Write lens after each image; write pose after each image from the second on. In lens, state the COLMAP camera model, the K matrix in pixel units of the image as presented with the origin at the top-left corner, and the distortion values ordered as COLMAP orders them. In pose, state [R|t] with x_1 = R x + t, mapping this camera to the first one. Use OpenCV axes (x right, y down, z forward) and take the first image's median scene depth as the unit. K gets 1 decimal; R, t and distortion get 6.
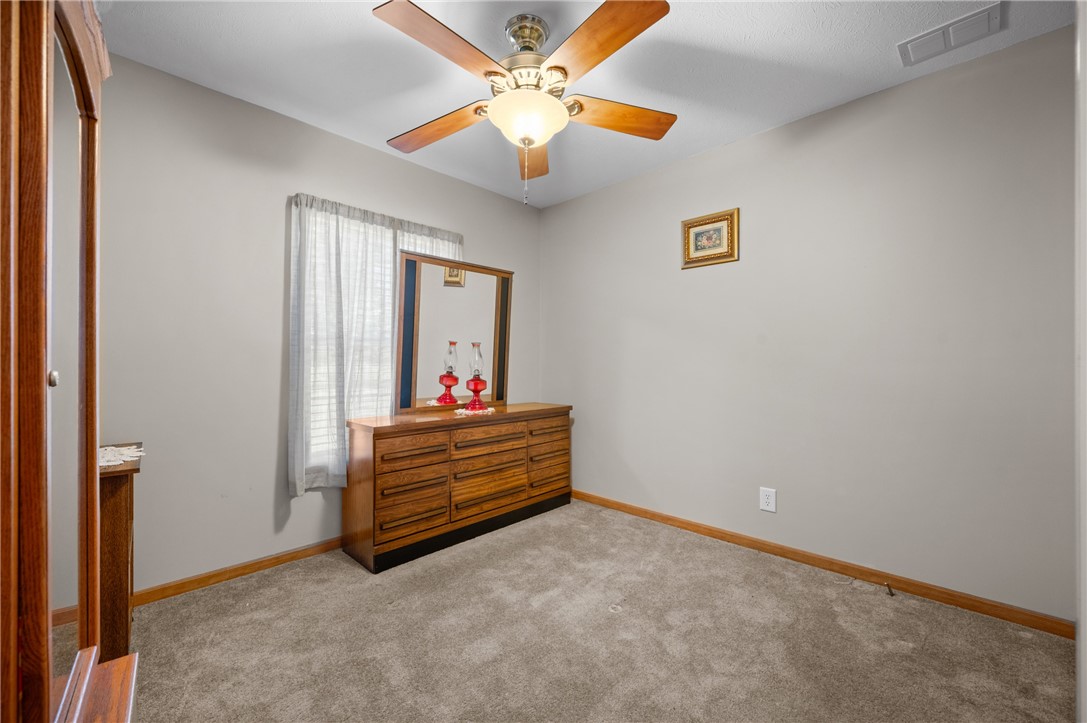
lens RADIAL K [[434.8, 0, 544.7], [0, 434.8, 357.0], [0, 0, 1]] dist [-0.002476, -0.000281]
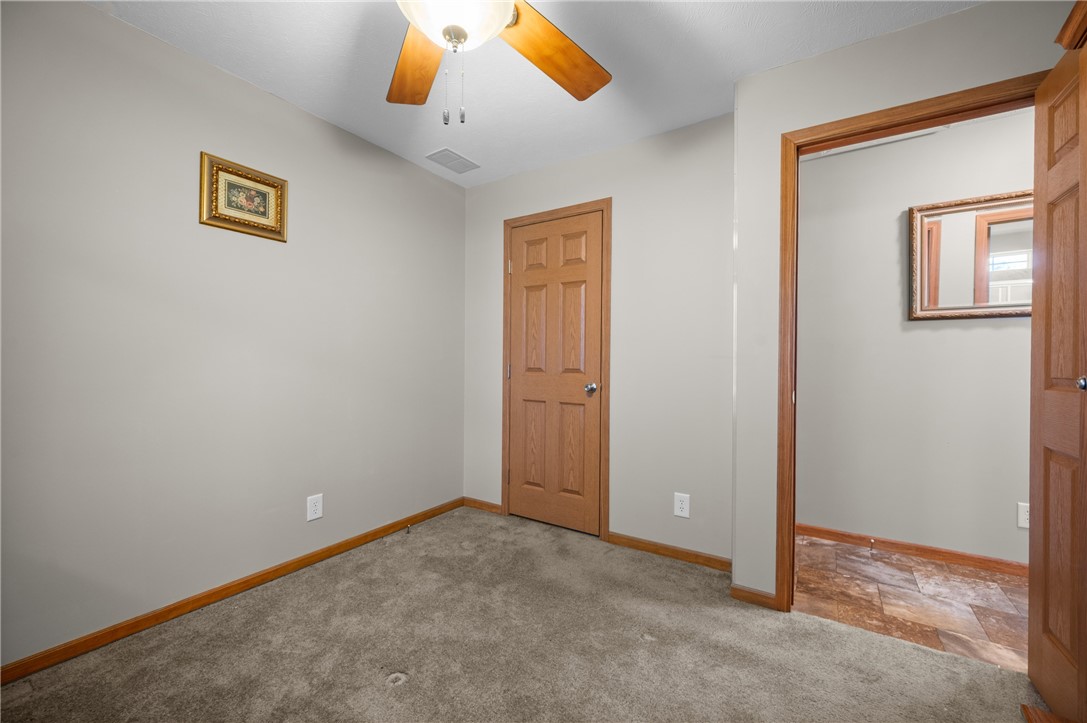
lens RADIAL K [[434.8, 0, 544.7], [0, 434.8, 357.0], [0, 0, 1]] dist [-0.002476, -0.000281]
pose [[-0.198123, 0.009996, 0.980126, -0.506802], [-0.017731, 0.999748, -0.013780, 0.005537], [-0.980017, -0.020108, -0.197896, 0.692780]]
